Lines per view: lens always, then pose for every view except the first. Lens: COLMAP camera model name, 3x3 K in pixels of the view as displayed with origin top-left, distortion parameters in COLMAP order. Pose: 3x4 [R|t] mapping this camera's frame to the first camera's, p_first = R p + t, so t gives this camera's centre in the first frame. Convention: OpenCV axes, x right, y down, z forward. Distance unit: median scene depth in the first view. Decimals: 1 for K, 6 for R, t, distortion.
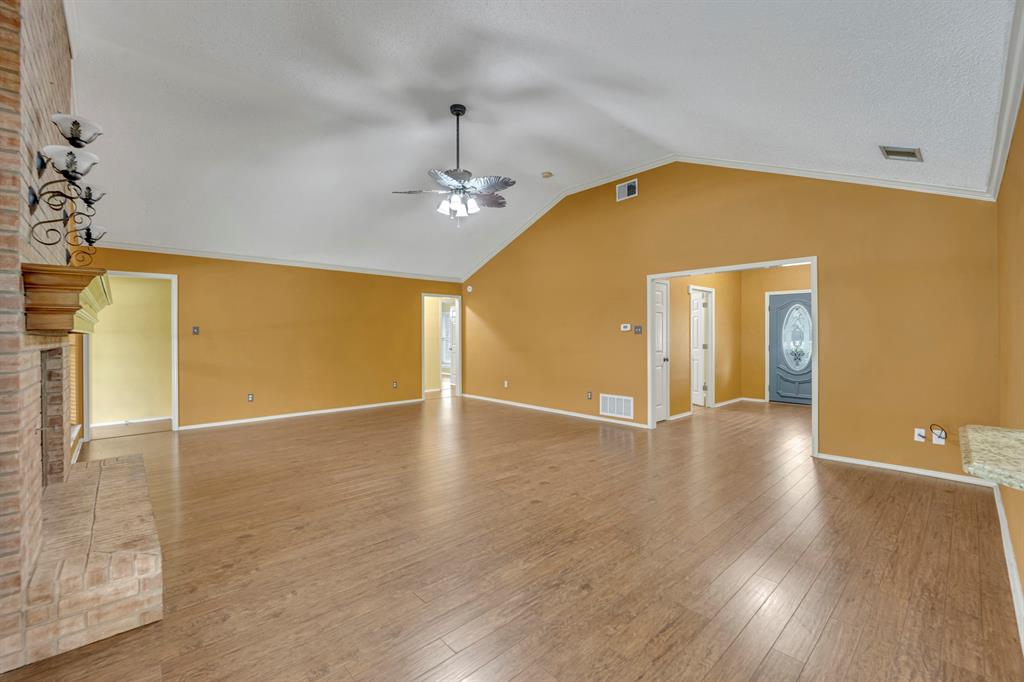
lens RADIAL K [[415.9, 0, 507.7], [0, 415.9, 335.8], [0, 0, 1]] dist [-0.008802, 0.000016]
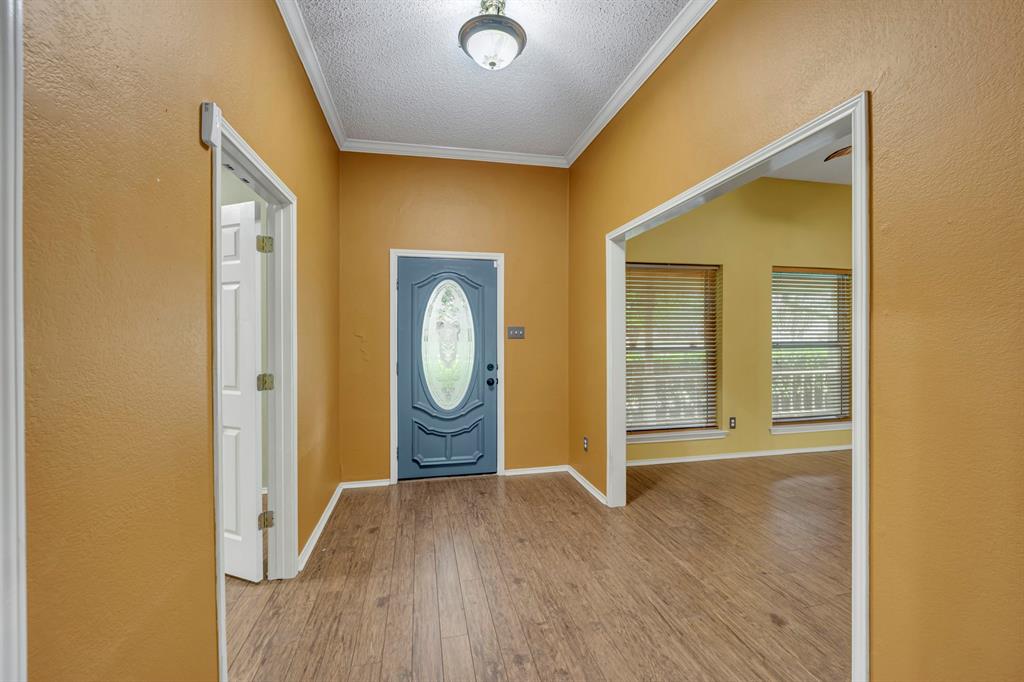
lens RADIAL K [[415.9, 0, 504.3], [0, 415.9, 337.5], [0, 0, 1]] dist [-0.008802, 0.000016]
pose [[0.510653, -0.004679, 0.859774, 0.298243], [-0.000169, 0.999985, 0.005543, -0.008177], [-0.859787, -0.002976, 0.510644, 0.681418]]
